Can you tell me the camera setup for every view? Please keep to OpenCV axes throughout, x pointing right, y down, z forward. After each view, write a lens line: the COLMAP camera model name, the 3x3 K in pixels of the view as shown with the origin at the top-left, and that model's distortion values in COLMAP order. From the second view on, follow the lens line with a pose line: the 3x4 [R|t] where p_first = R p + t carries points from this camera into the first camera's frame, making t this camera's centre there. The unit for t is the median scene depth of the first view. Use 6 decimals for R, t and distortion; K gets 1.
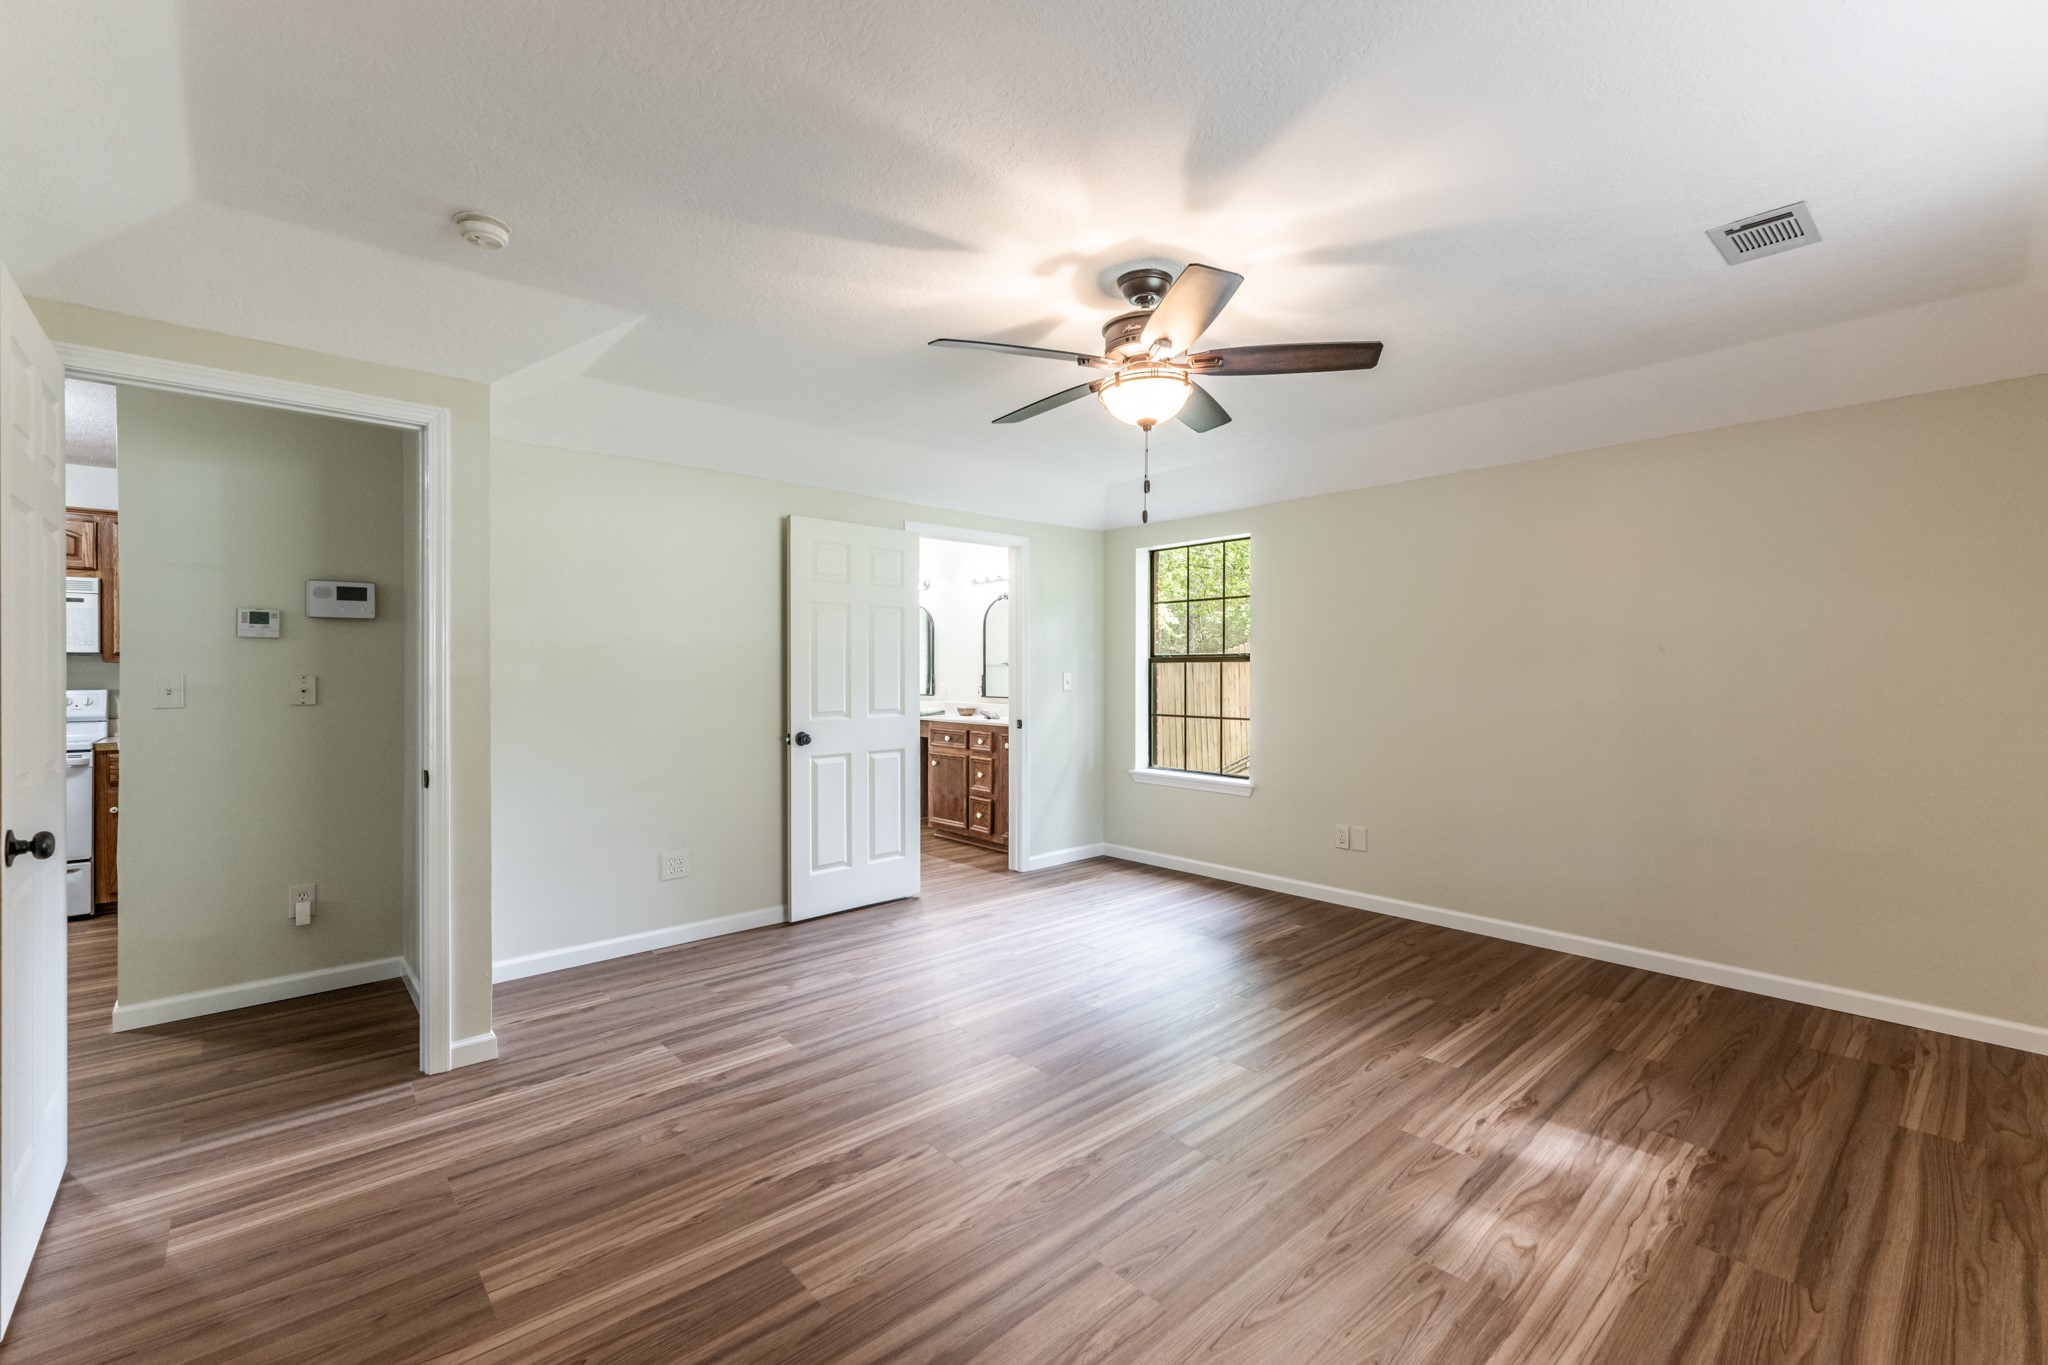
lens RADIAL K [[858.2, 0, 1024.1], [0, 858.2, 673.9], [0, 0, 1]] dist [-0.000131, -0.000024]
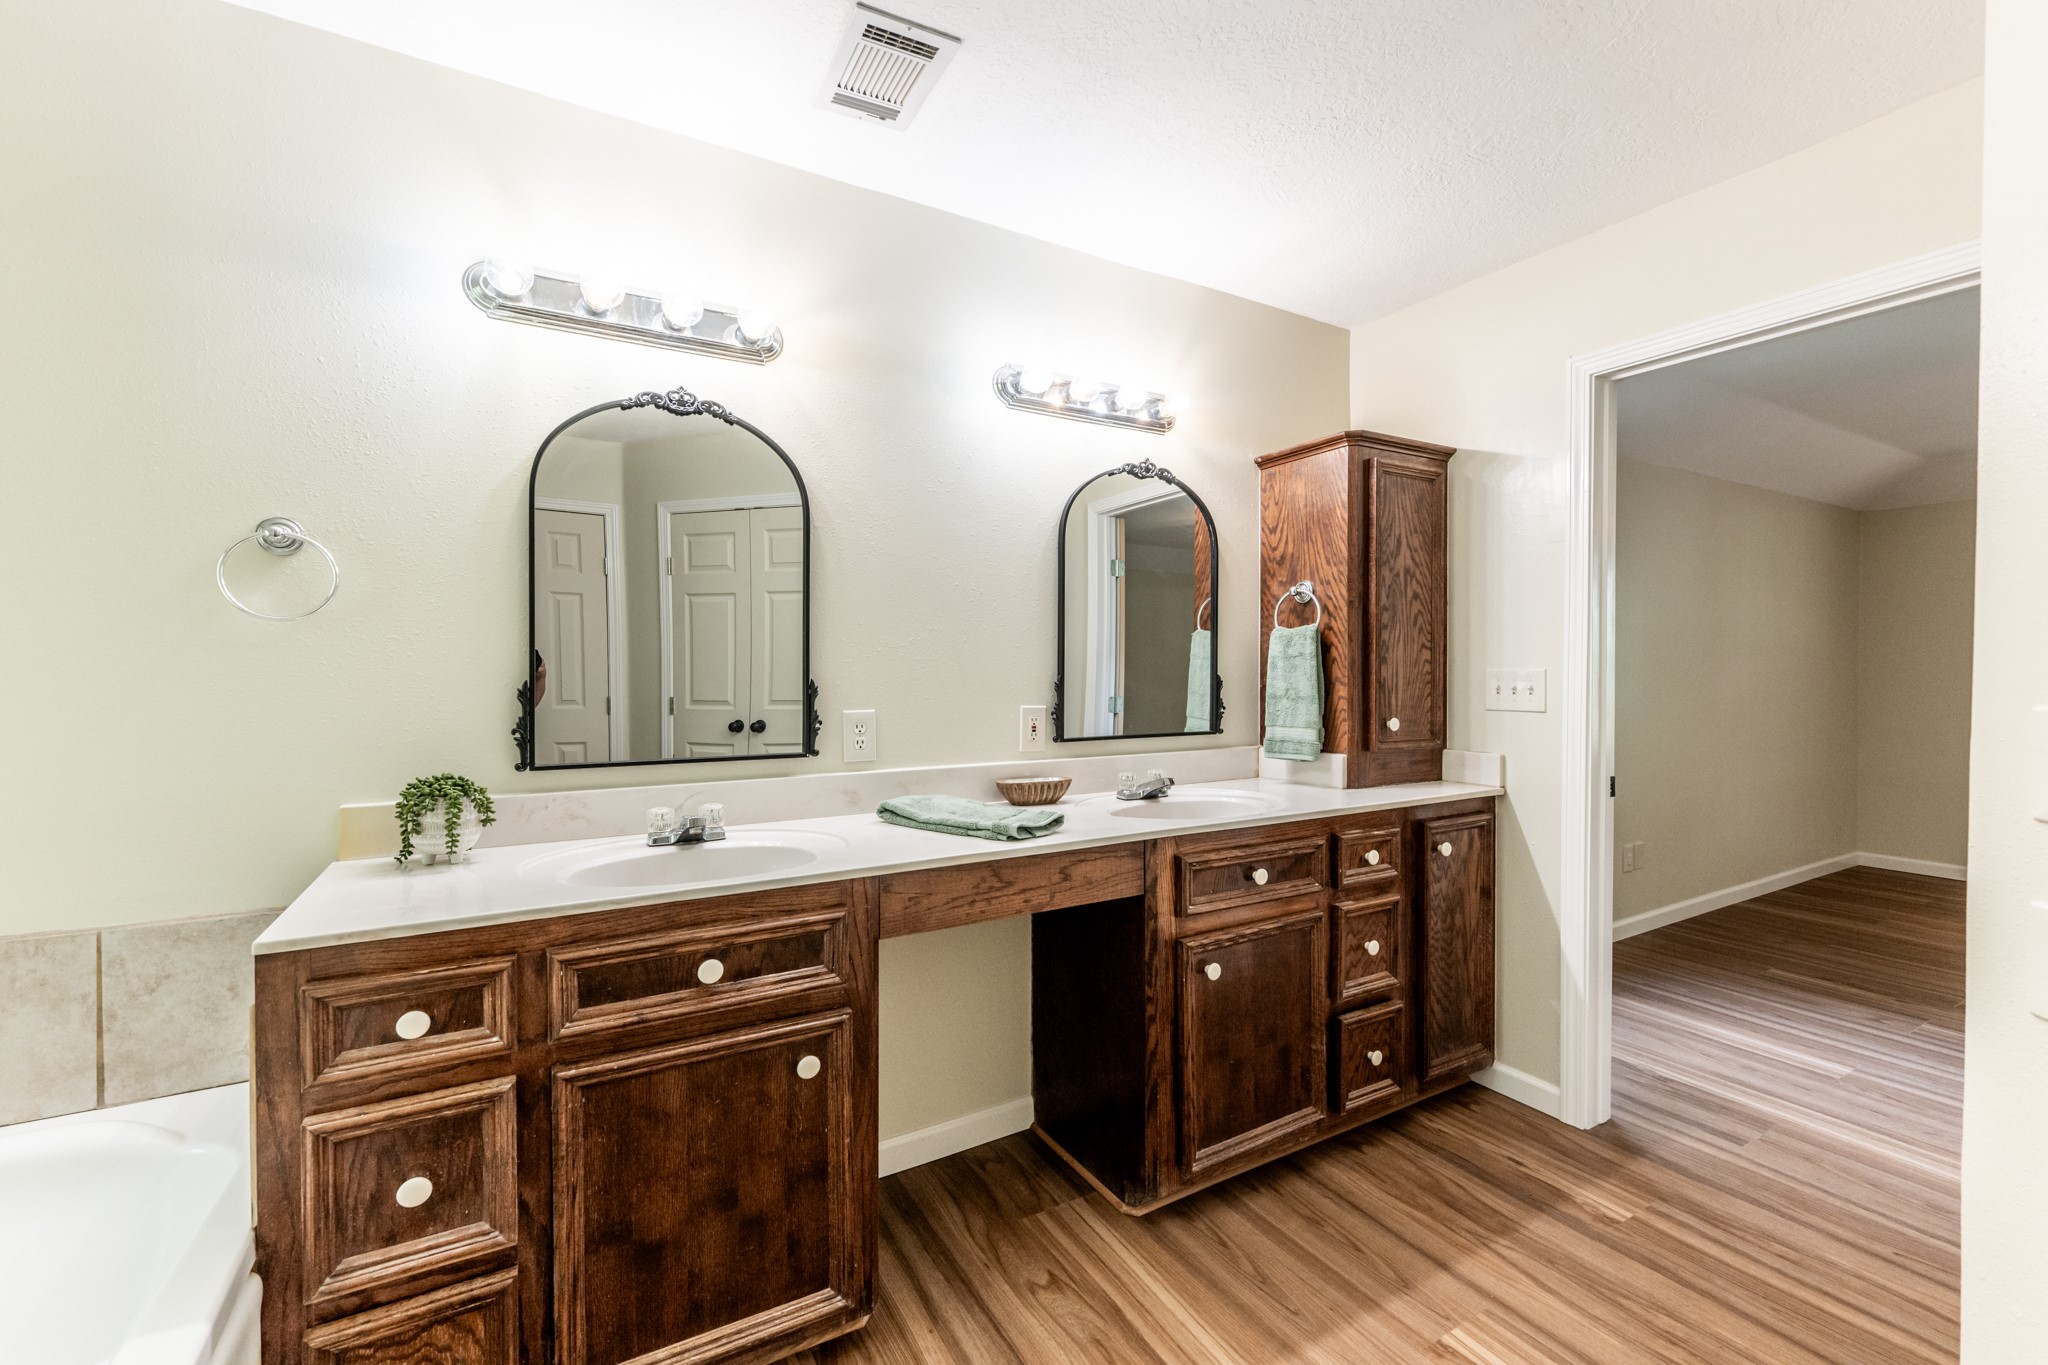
lens RADIAL K [[840.9, 0, 1024.0], [0, 840.9, 682.5], [0, 0, 1]] dist [-0.000992, 0.000046]
pose [[0.207140, -0.018048, 0.978145, -0.948147], [0.005733, 0.999835, 0.017234, -0.007248], [-0.978294, 0.002038, 0.207209, 2.341839]]
